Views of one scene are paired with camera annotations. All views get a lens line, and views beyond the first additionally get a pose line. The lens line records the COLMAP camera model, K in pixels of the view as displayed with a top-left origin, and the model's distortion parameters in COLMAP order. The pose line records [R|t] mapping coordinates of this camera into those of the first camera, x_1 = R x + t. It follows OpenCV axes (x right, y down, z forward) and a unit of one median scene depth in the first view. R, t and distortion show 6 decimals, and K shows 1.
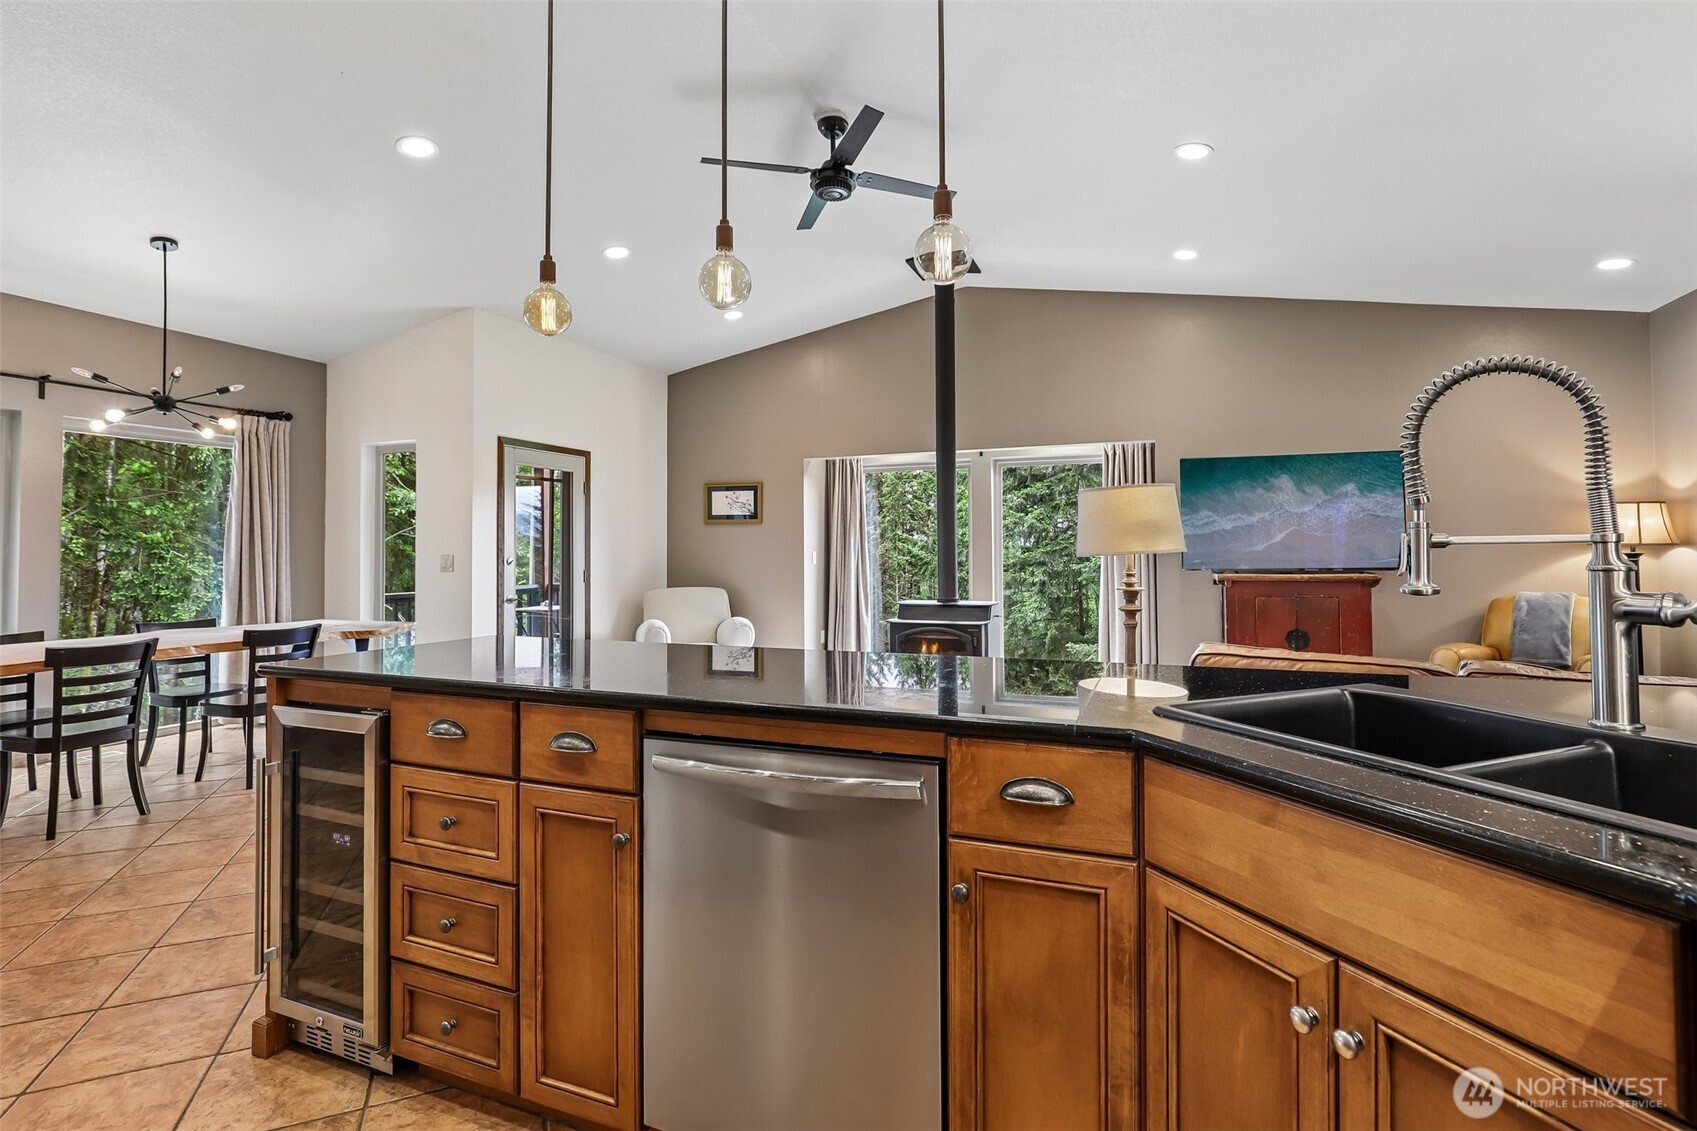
lens RADIAL K [[792.3, 0, 825.9], [0, 792.3, 538.4], [0, 0, 1]] dist [-0.024635, 0.008266]
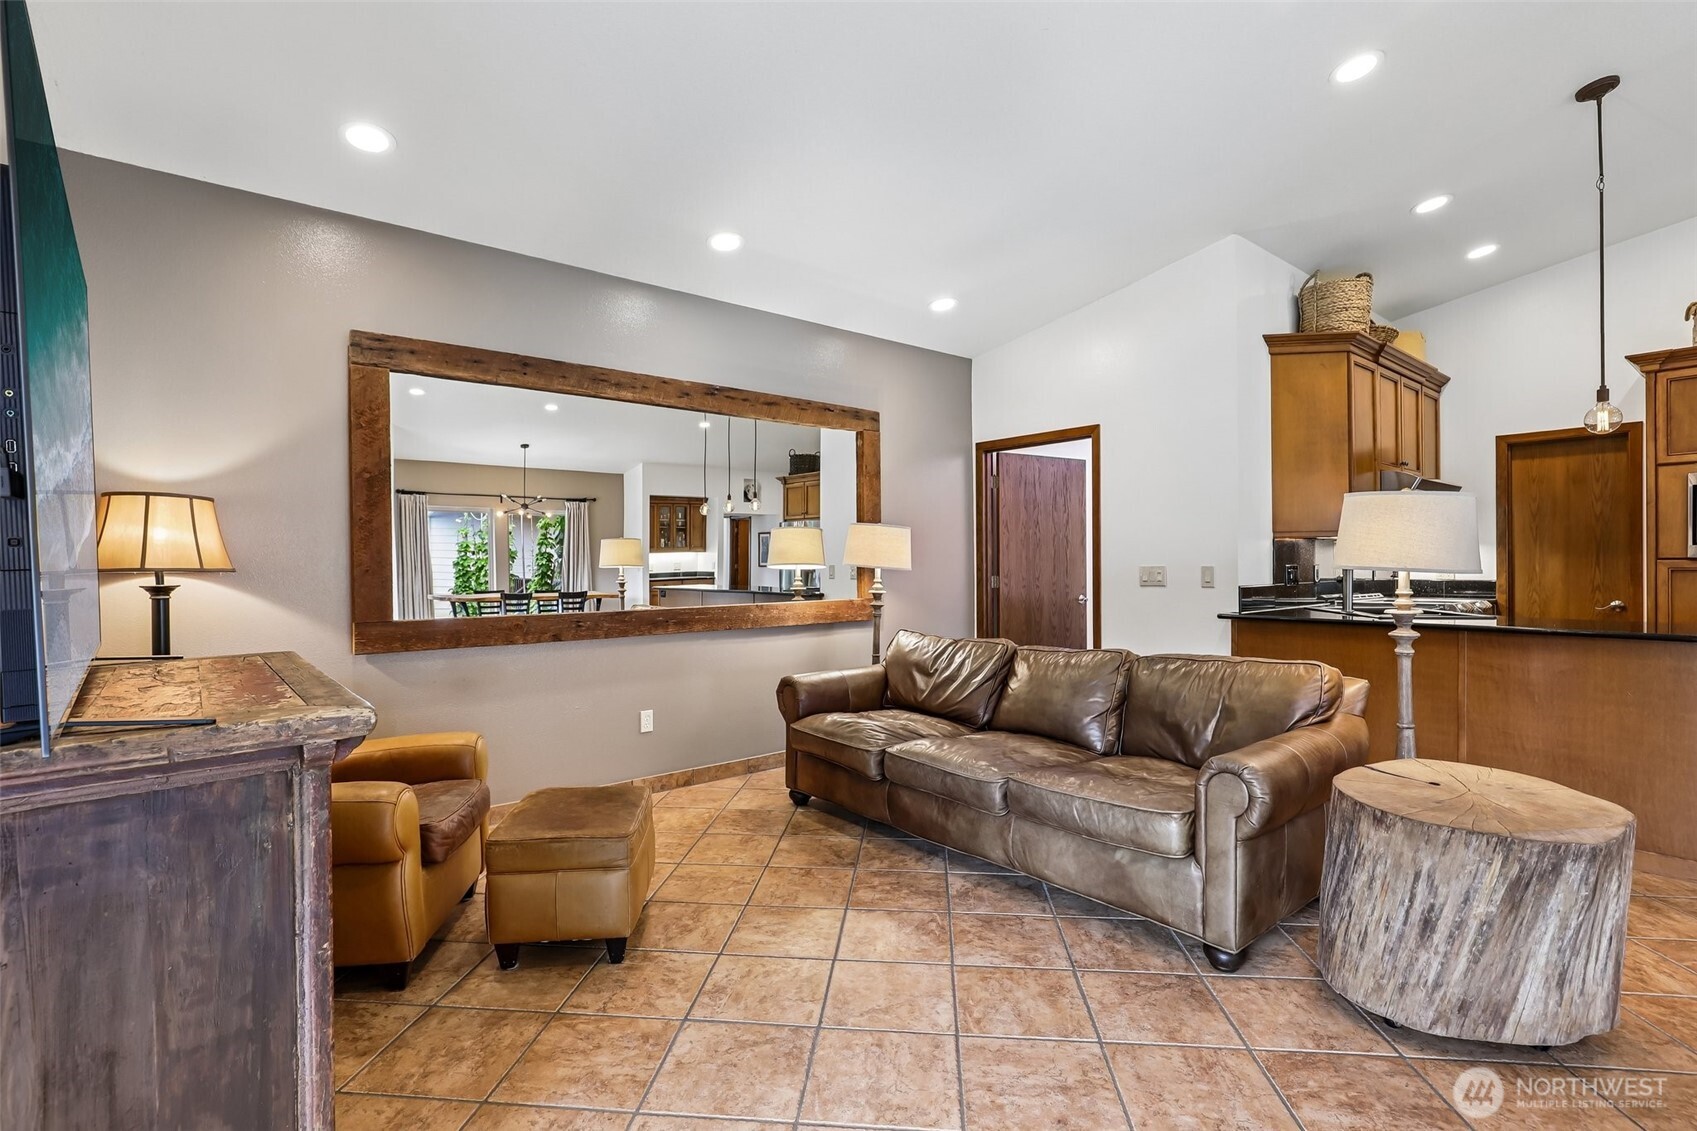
lens RADIAL K [[792.3, 0, 842.1], [0, 792.3, 572.2], [0, 0, 1]] dist [-0.024635, 0.008266]
pose [[-0.874782, 0.007727, 0.484454, 0.265749], [0.005026, 0.999964, -0.006875, 0.012283], [-0.484490, -0.003579, -0.874789, 1.024181]]
